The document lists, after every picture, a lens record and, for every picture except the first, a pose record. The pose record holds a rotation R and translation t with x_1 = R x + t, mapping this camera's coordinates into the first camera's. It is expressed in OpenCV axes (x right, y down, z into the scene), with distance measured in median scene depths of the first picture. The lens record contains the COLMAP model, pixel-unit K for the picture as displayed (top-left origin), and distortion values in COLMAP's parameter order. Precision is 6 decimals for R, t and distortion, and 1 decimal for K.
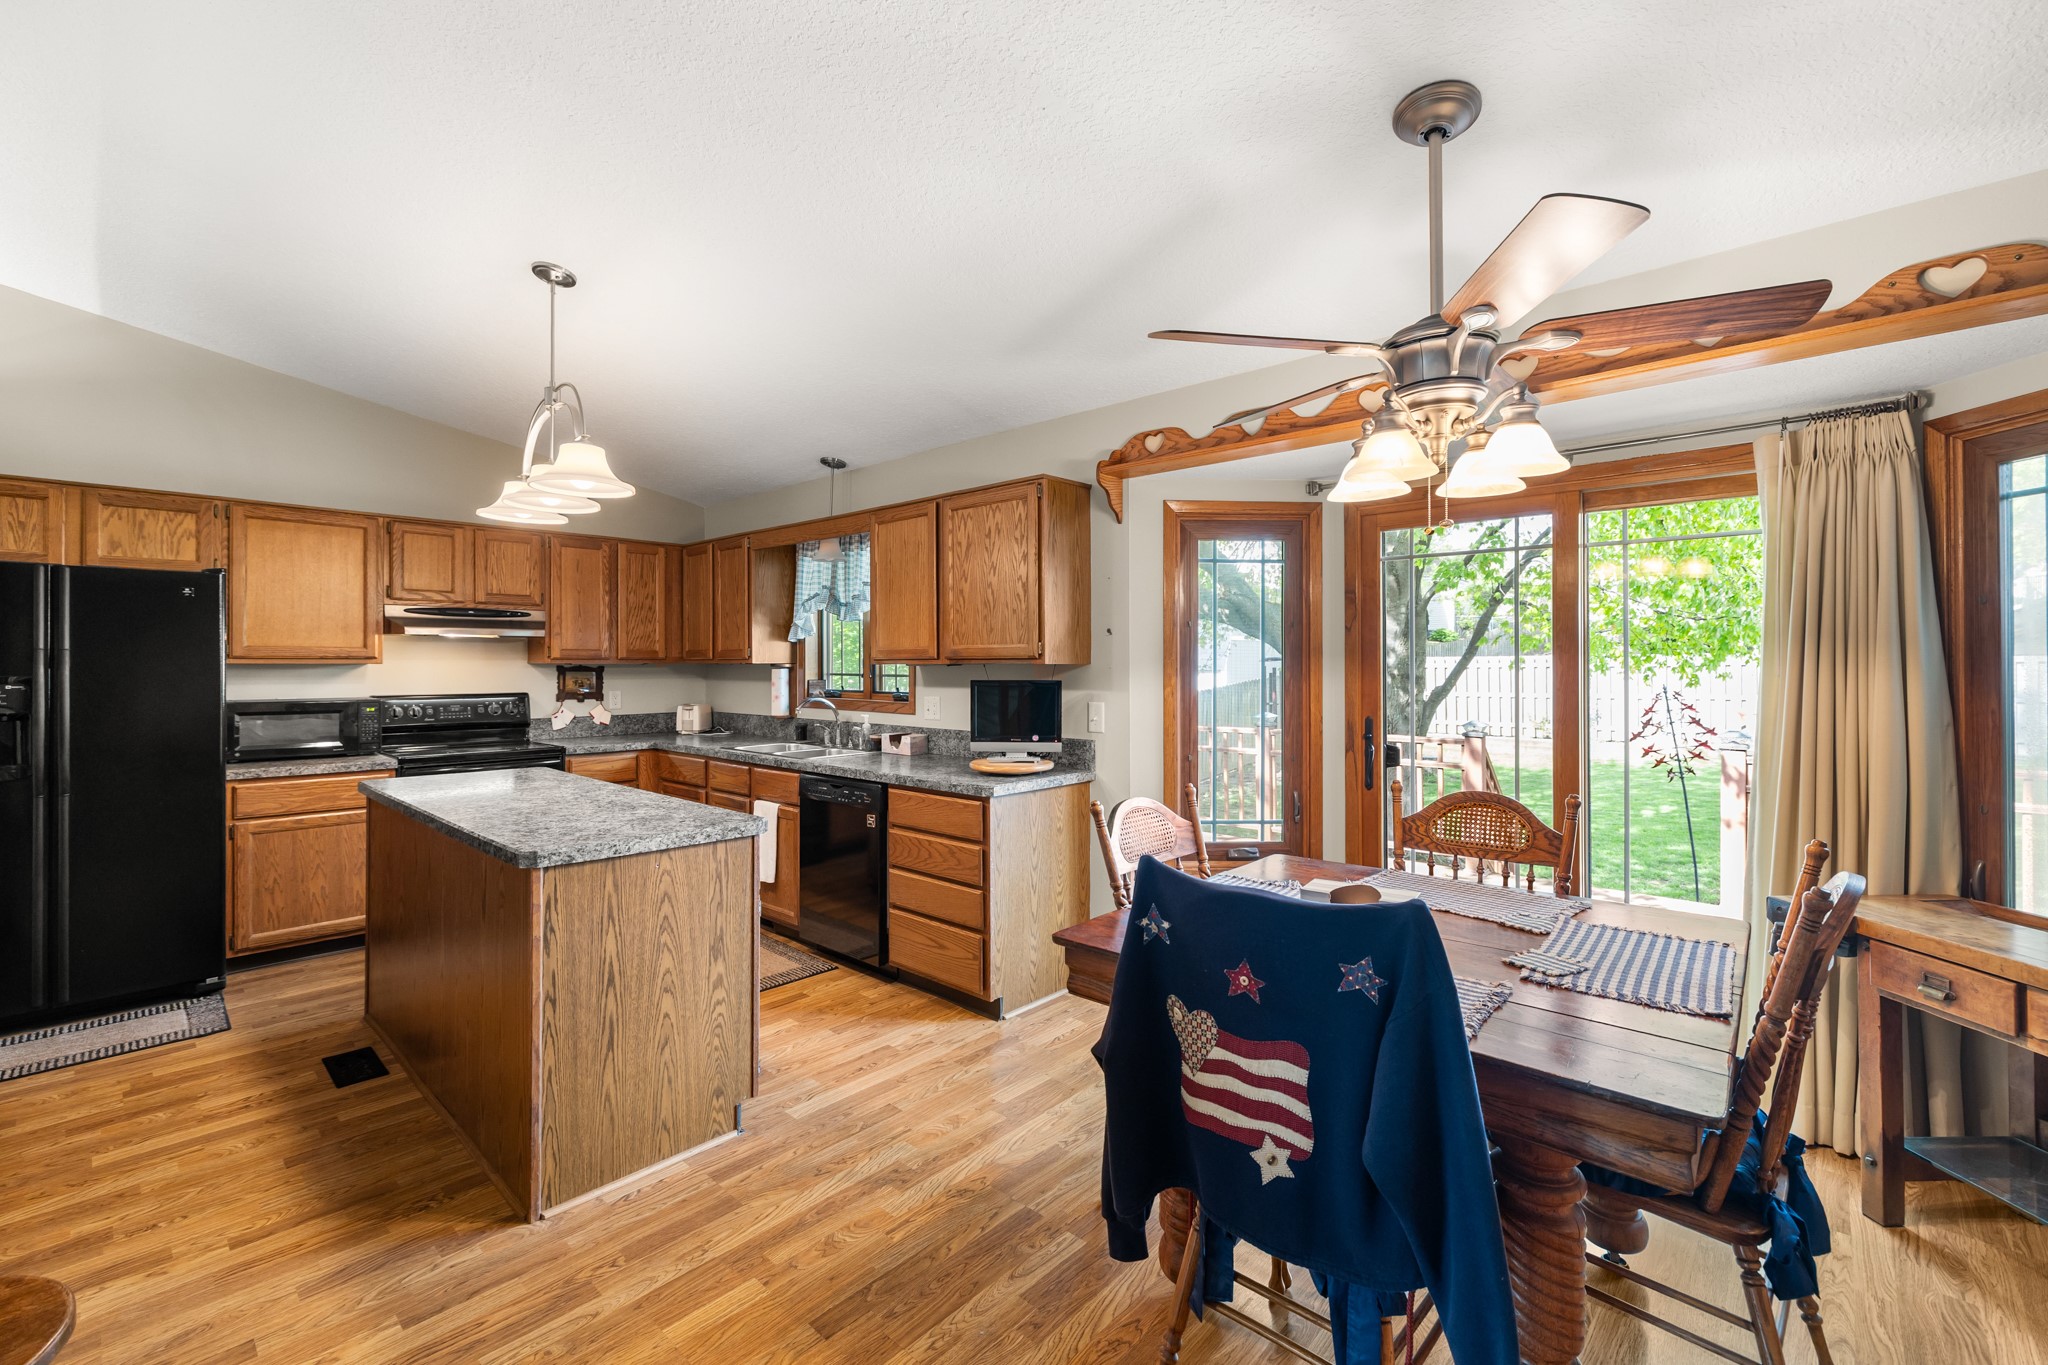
lens RADIAL K [[875.2, 0, 1020.2], [0, 875.2, 662.7], [0, 0, 1]] dist [0.002263, -0.000252]
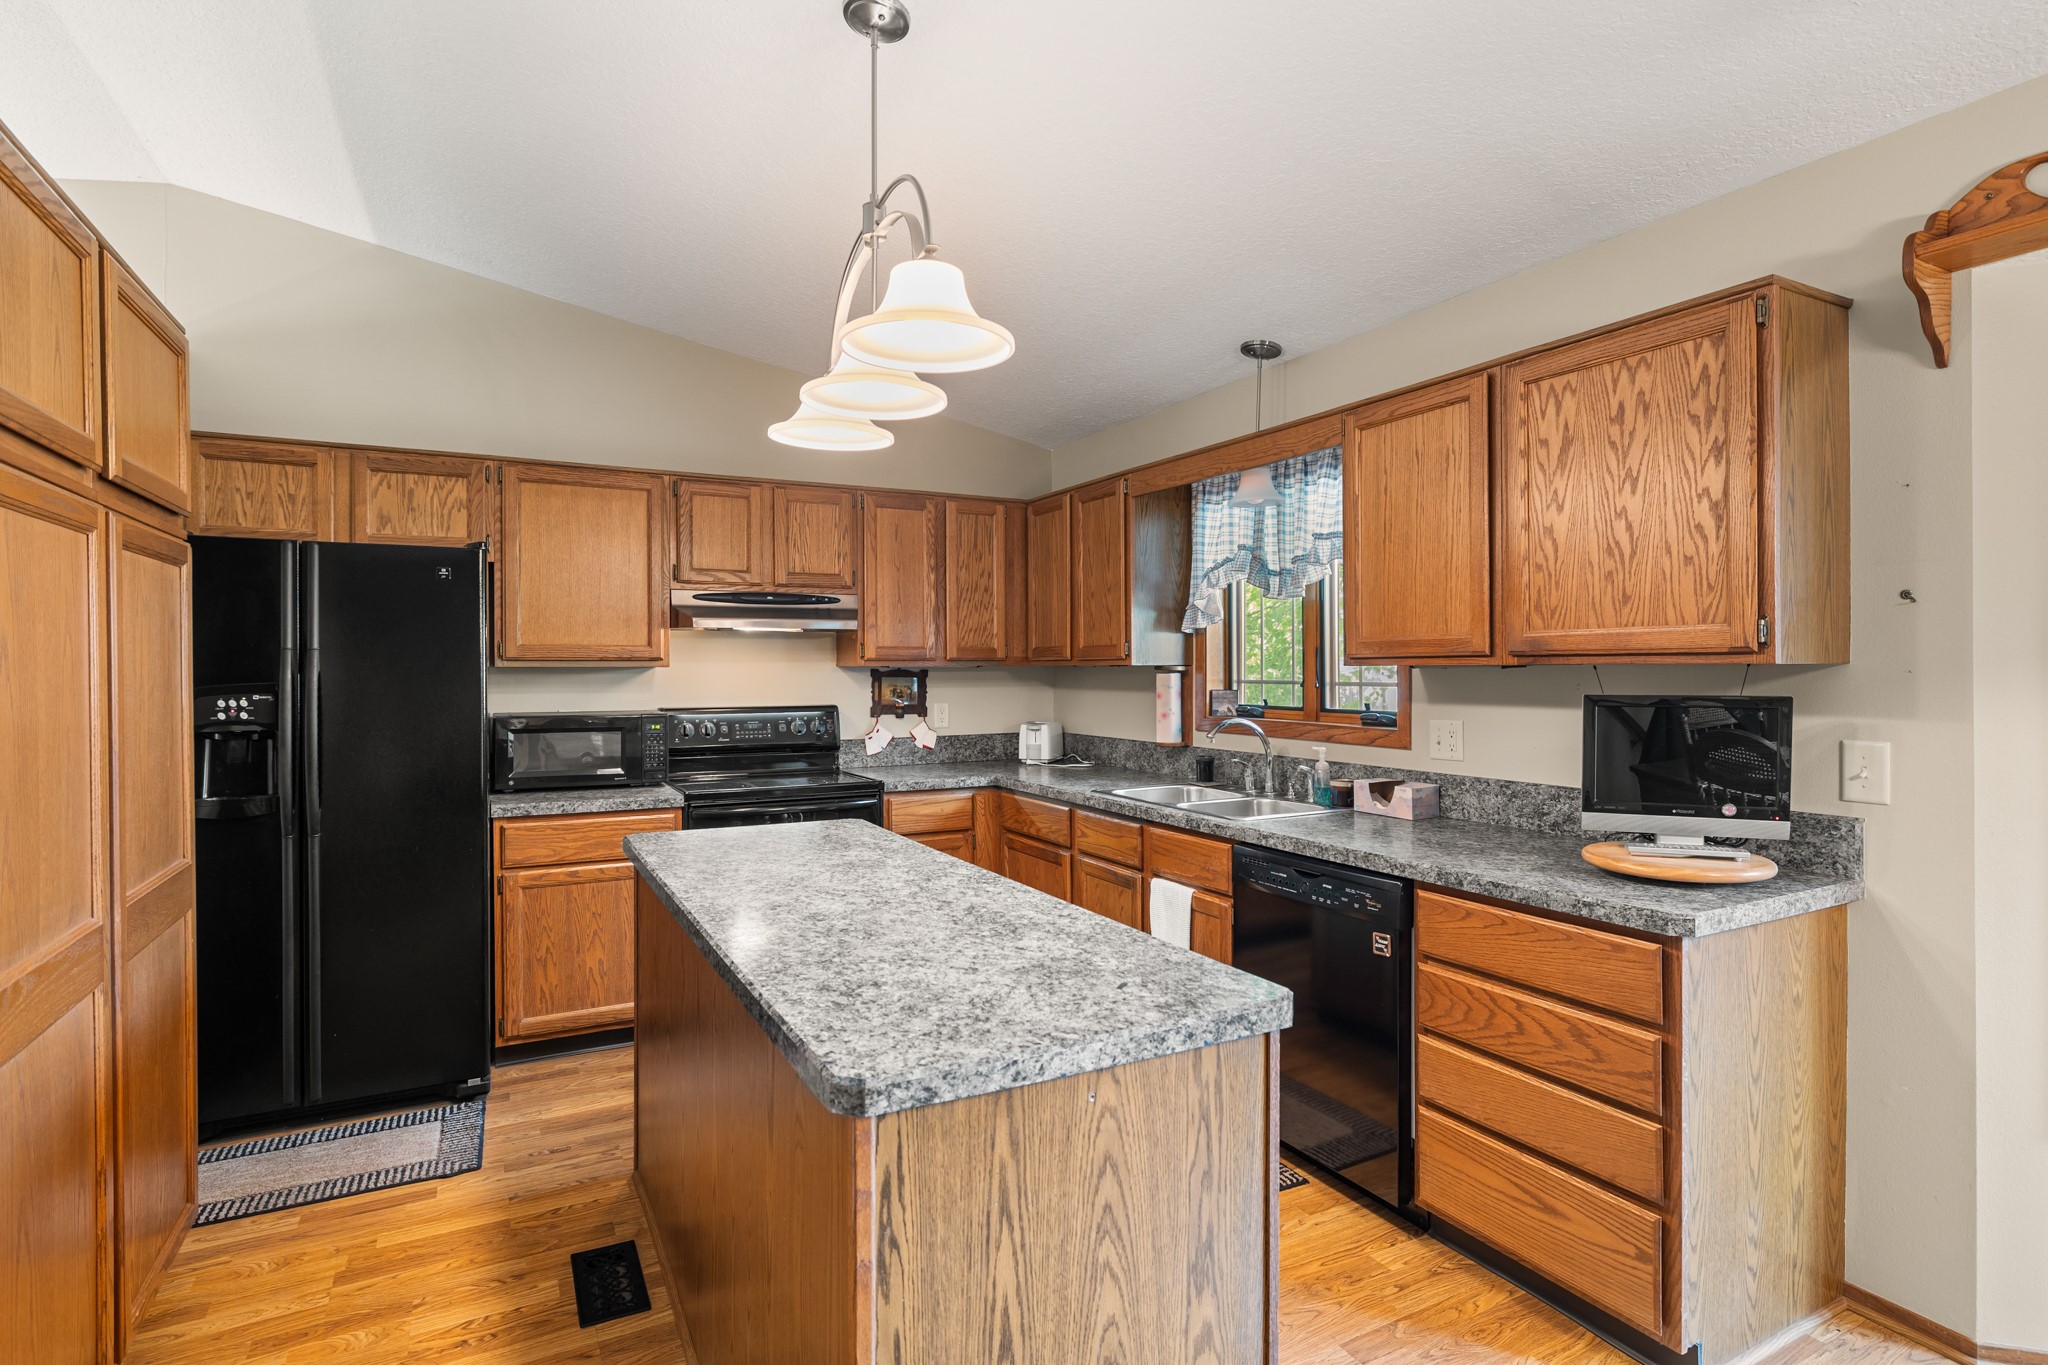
lens RADIAL K [[1027.4, 0, 1018.9], [0, 1027.4, 674.0], [0, 0, 1]] dist [-0.002134, 0.000411]
pose [[0.944563, -0.000266, -0.328330, -0.147770], [0.002884, 0.999968, 0.007484, 0.001452], [0.328318, -0.008016, 0.944533, 0.257792]]
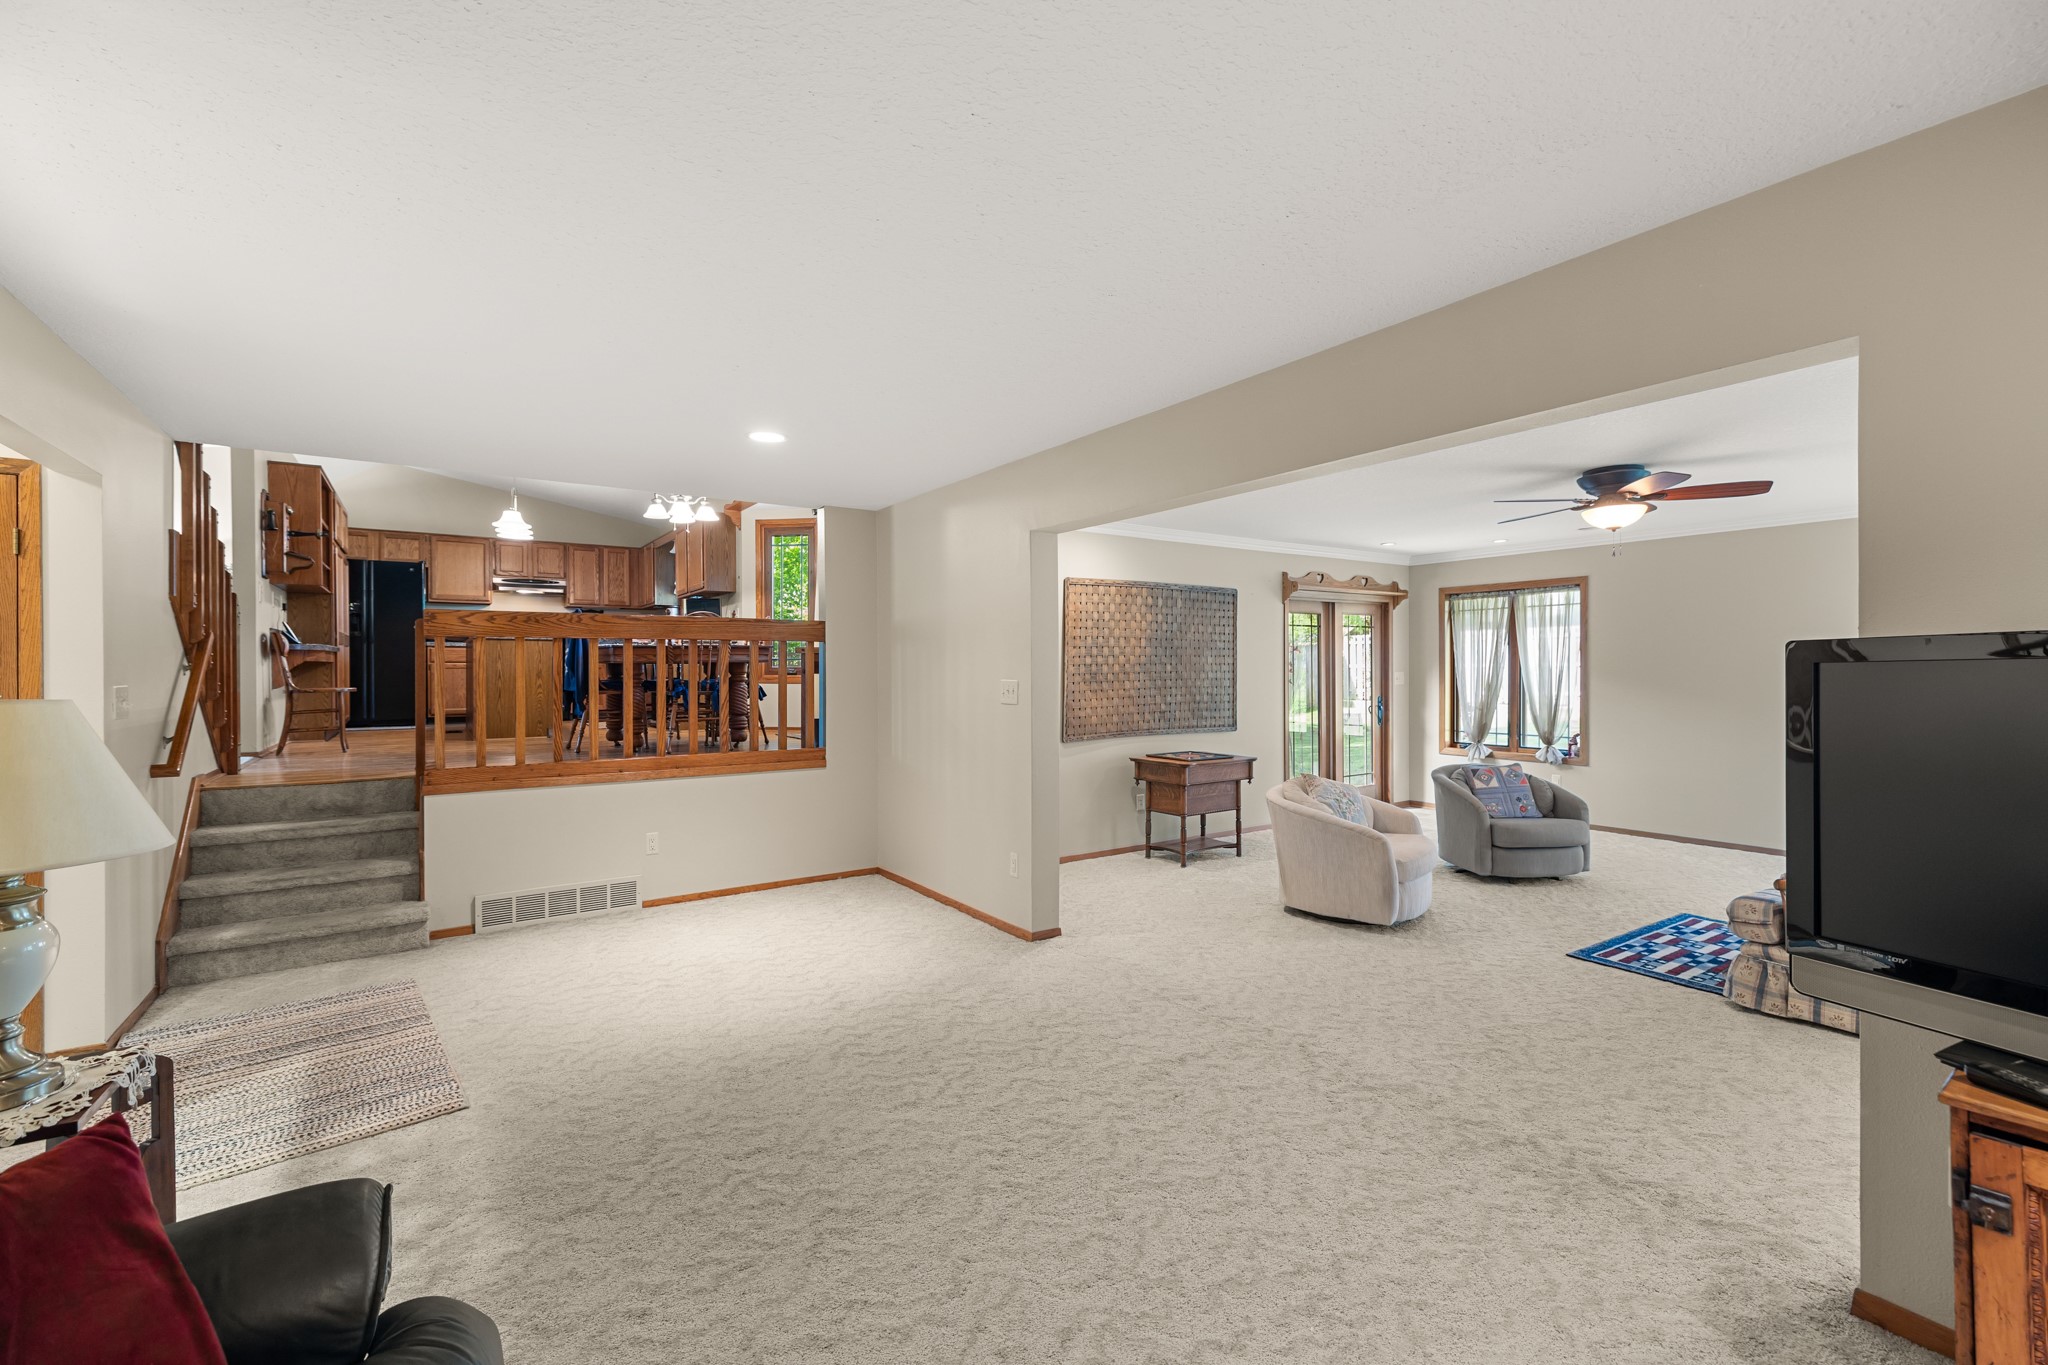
lens RADIAL K [[859.6, 0, 1026.0], [0, 859.6, 670.5], [0, 0, 1]] dist [0.001510, 0.000584]
pose [[0.975699, 0.003077, -0.219092, 1.138661], [-0.001474, 0.999971, 0.007483, 0.159509], [0.219108, -0.006978, 0.975676, -0.895648]]
